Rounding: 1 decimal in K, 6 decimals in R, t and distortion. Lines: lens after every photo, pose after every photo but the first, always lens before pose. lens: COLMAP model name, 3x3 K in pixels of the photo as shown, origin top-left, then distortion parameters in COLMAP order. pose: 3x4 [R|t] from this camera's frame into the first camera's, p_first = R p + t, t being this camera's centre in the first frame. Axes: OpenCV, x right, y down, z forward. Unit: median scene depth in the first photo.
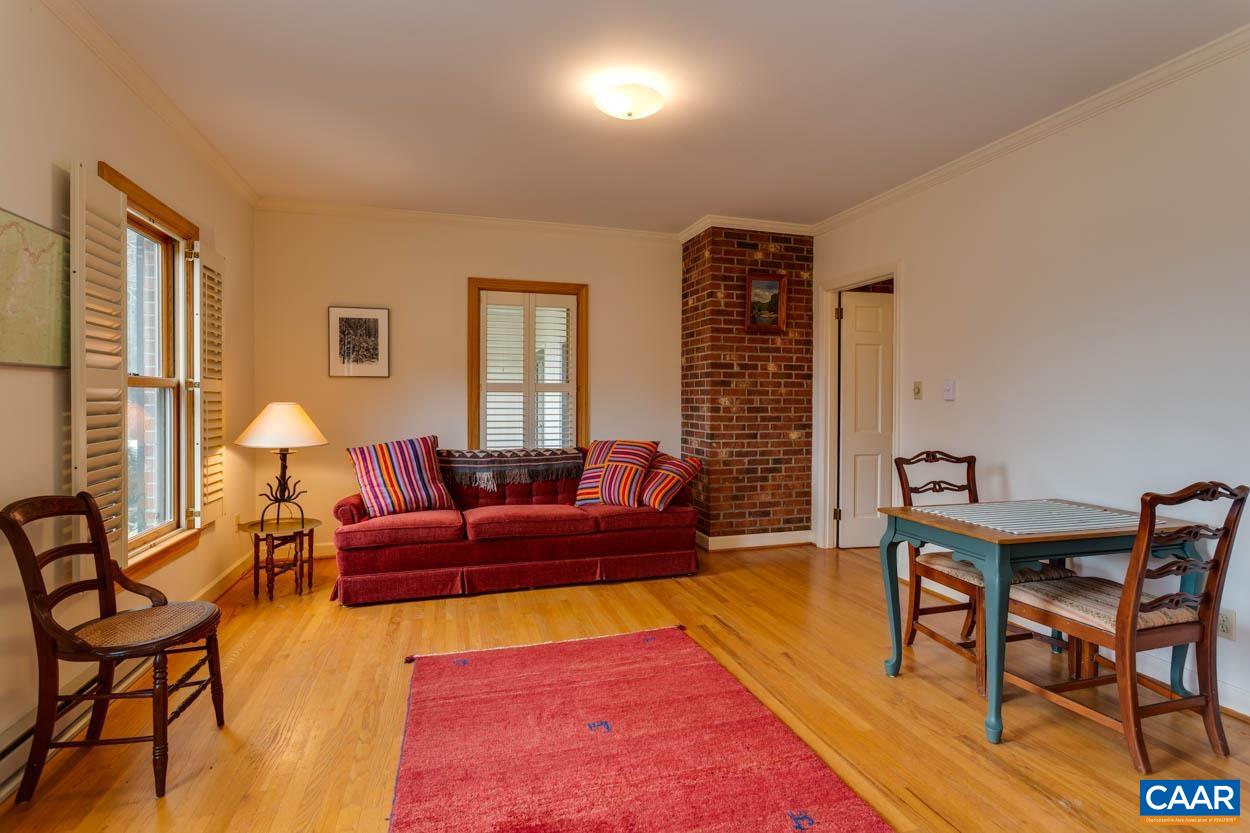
lens RADIAL K [[602.3, 0, 626.5], [0, 602.3, 406.1], [0, 0, 1]] dist [-0.001844, 0.001332]
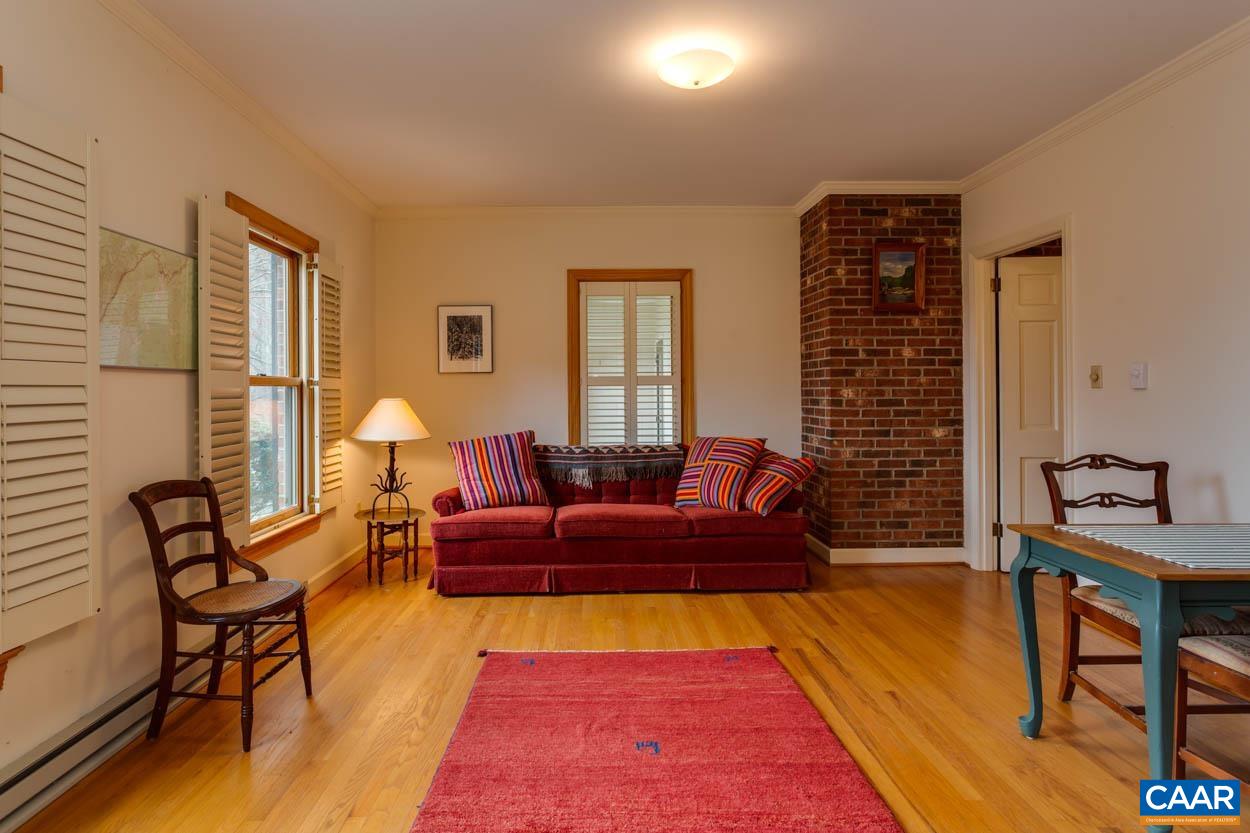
lens RADIAL K [[639.2, 0, 600.7], [0, 639.2, 391.3], [0, 0, 1]] dist [-0.003784, 0.001924]
pose [[0.959848, -0.010791, -0.280311, 0.108967], [0.007111, 0.999875, -0.014144, -0.000271], [0.280429, 0.011583, 0.959805, 0.021055]]
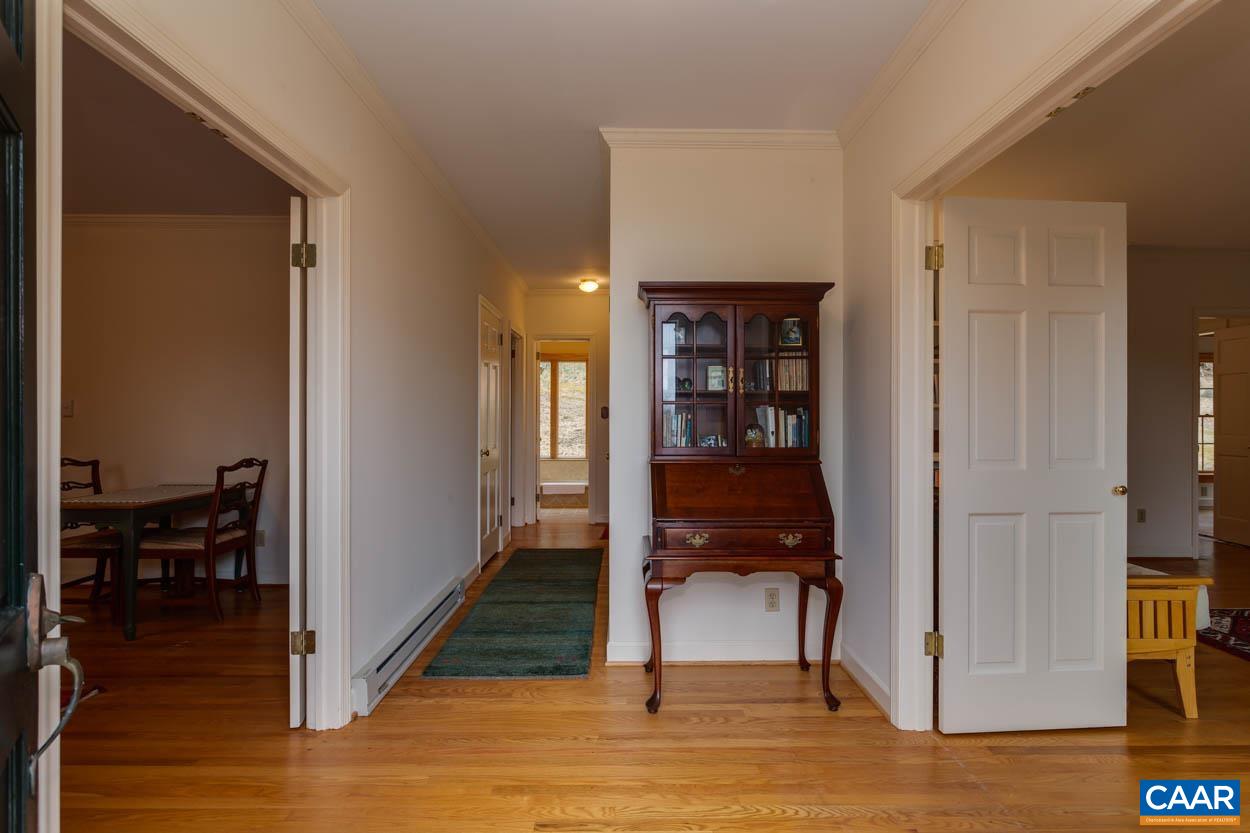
lens RADIAL K [[613.8, 0, 625.0], [0, 613.8, 416.5], [0, 0, 1]] dist [-0.000937, 0.000810]
pose [[0.278211, -0.008596, 0.960481, -0.328857], [0.014318, 0.999886, 0.004801, 0.001394], [-0.960413, 0.012417, 0.278303, -0.398300]]
